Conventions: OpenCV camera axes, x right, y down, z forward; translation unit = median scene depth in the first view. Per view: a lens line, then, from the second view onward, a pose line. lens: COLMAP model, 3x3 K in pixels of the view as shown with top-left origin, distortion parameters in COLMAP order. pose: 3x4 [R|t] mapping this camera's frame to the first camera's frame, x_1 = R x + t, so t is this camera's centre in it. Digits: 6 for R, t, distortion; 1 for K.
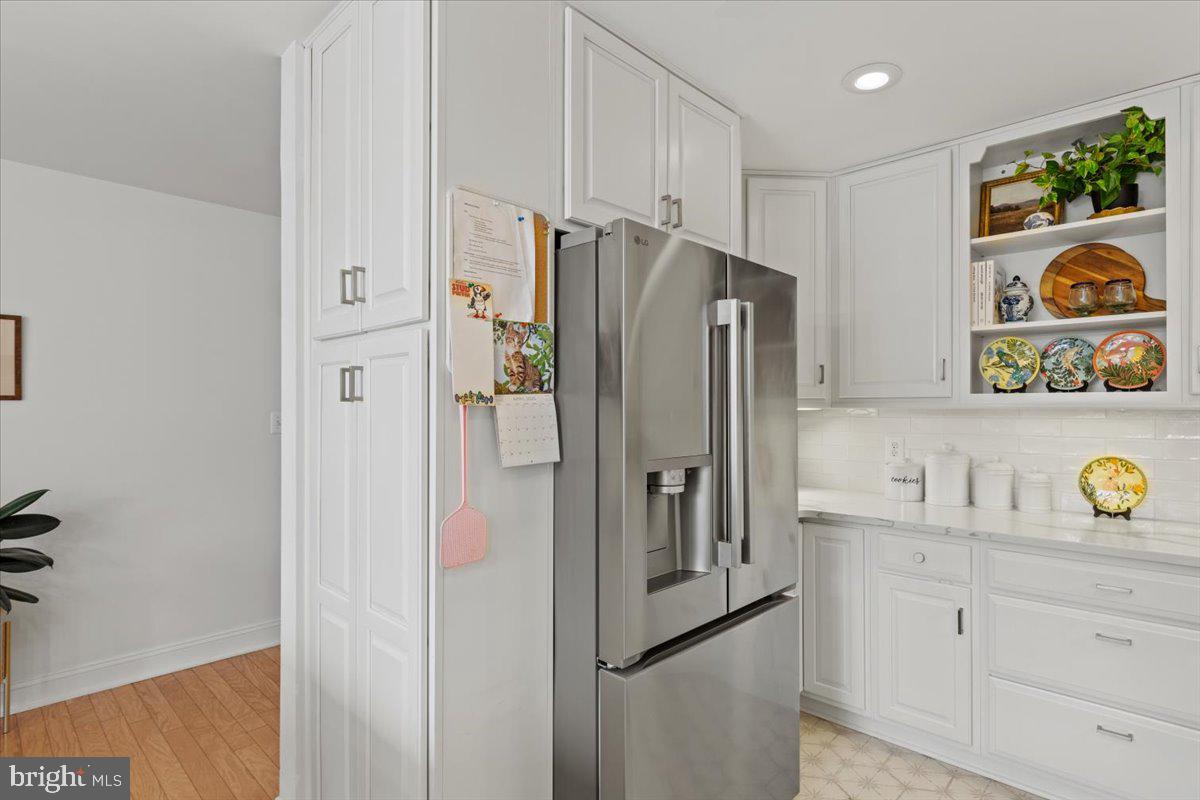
lens RADIAL K [[595.1, 0, 670.4], [0, 595.1, 402.7], [0, 0, 1]] dist [-0.002172, -0.000955]
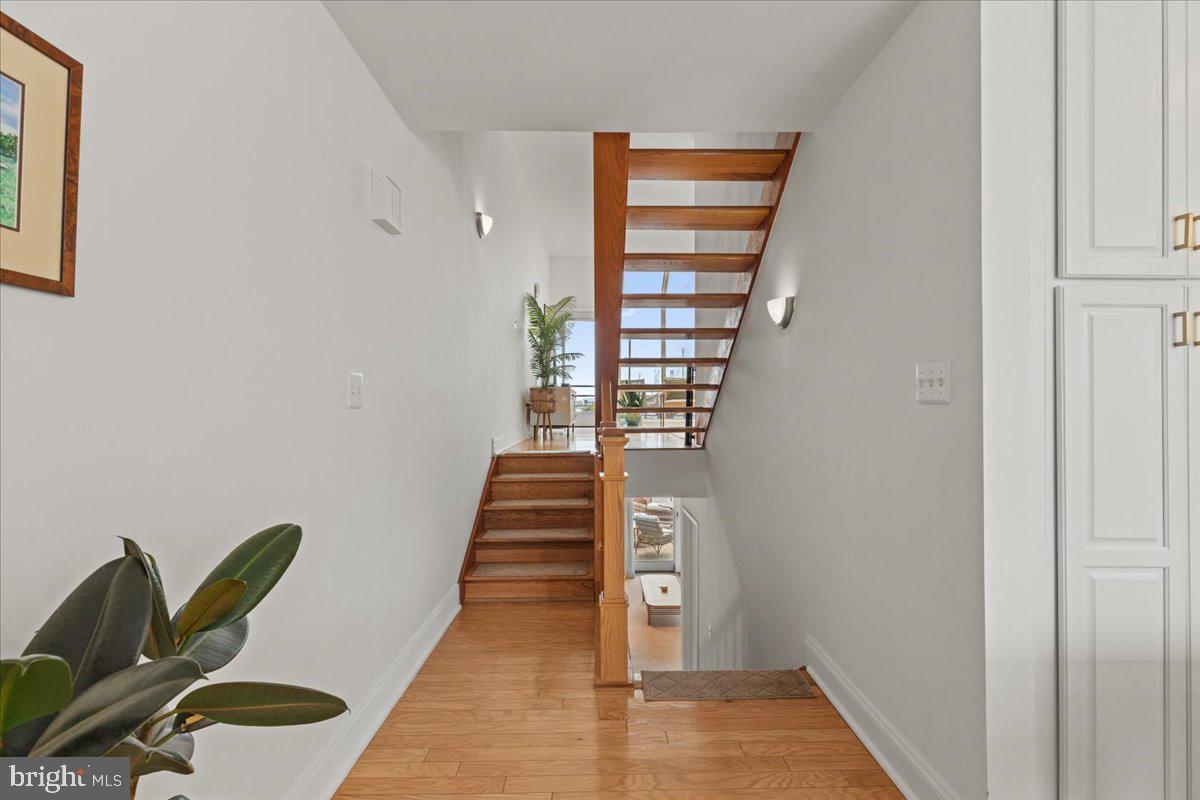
lens RADIAL K [[538.6, 0, 600.0], [0, 538.6, 400.0], [0, 0, 1]] dist [0.000852, -0.000206]
pose [[0.754215, 0.008380, 0.656575, -1.257581], [-0.007508, 0.999963, -0.004138, 0.066834], [-0.656585, -0.001809, 0.754250, 0.635062]]
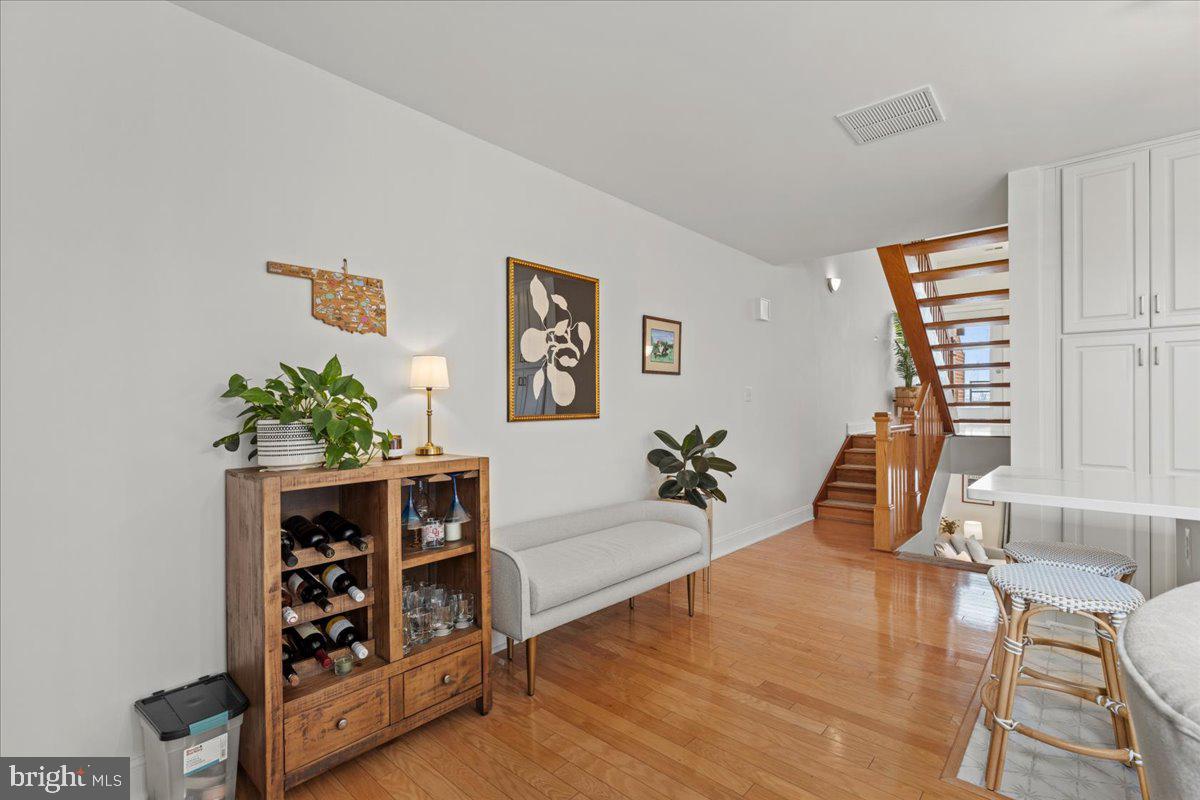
lens RADIAL K [[538.6, 0, 600.0], [0, 538.6, 400.0], [0, 0, 1]] dist [0.000852, -0.000206]
pose [[0.999511, -0.002555, -0.031180, -1.490030], [0.002595, 0.999996, 0.001251, 0.068924], [0.031177, -0.001331, 0.999513, -0.528326]]
